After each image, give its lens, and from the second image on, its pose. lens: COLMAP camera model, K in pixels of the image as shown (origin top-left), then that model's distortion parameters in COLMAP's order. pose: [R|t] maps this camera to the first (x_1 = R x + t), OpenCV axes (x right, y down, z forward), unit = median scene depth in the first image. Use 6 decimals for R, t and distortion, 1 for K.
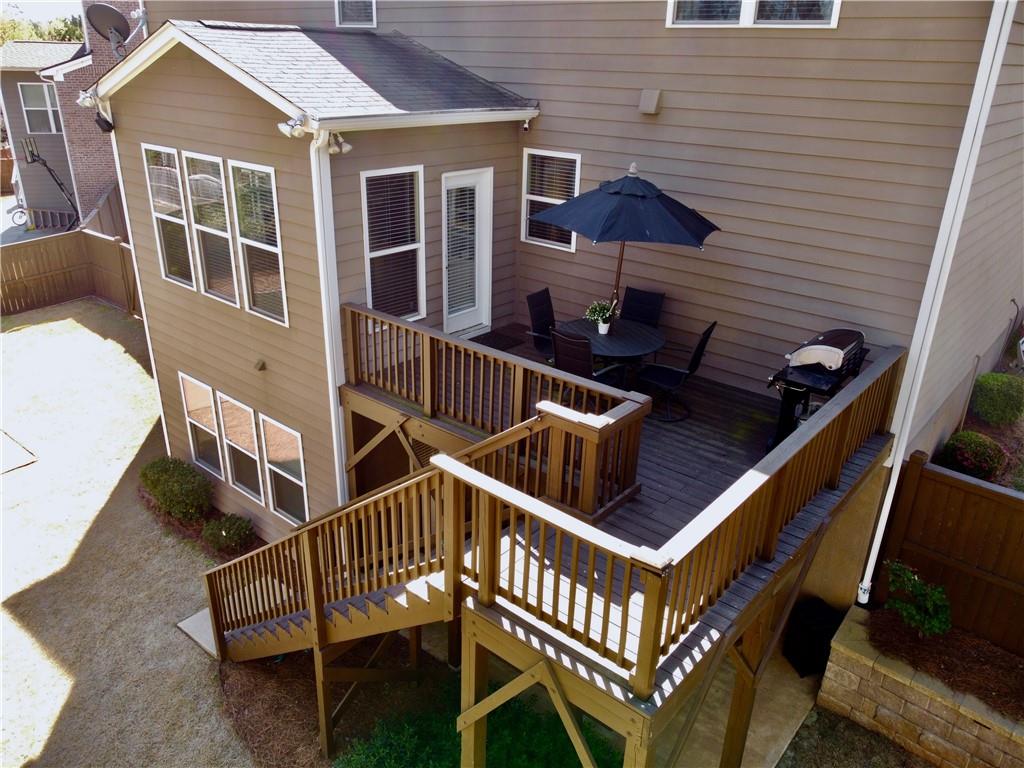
lens RADIAL K [[773.6, 0, 515.8], [0, 773.6, 388.9], [0, 0, 1]] dist [0.008911, -0.013654]
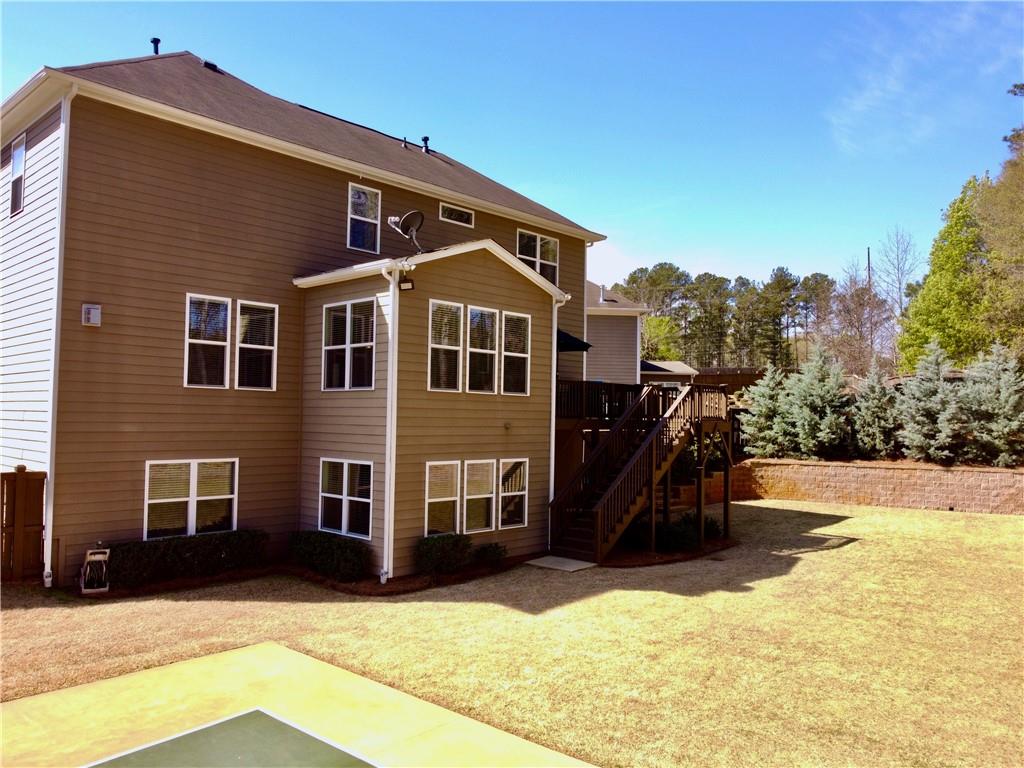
lens RADIAL K [[773.6, 0, 512.2], [0, 773.6, 387.7], [0, 0, 1]] dist [0.008911, -0.013654]
pose [[0.059878, 0.015241, 0.998089, -2.190491], [0.383207, 0.922918, -0.037082, -0.042462], [-0.921720, 0.384695, 0.049422, 0.932550]]
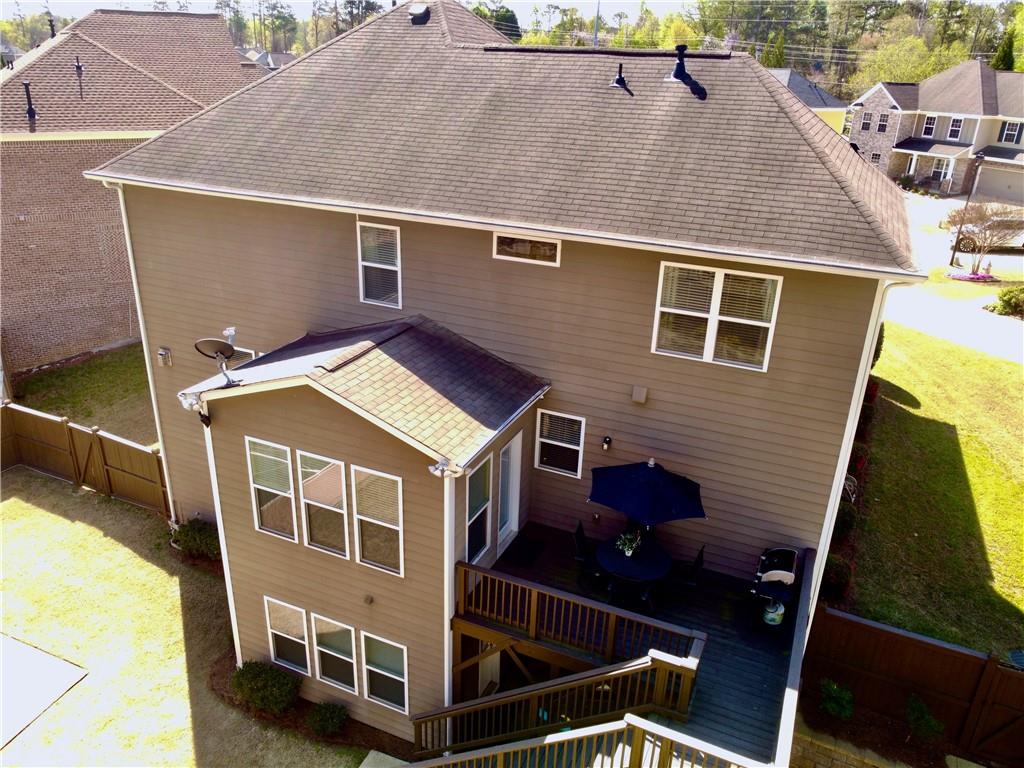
lens RADIAL K [[773.6, 0, 509.3], [0, 773.6, 386.9], [0, 0, 1]] dist [0.008911, -0.013654]
pose [[0.961213, -0.102761, 0.255948, -0.425635], [0.101822, 0.994658, 0.016955, -0.413221], [-0.256323, 0.009764, 0.966542, -0.356368]]
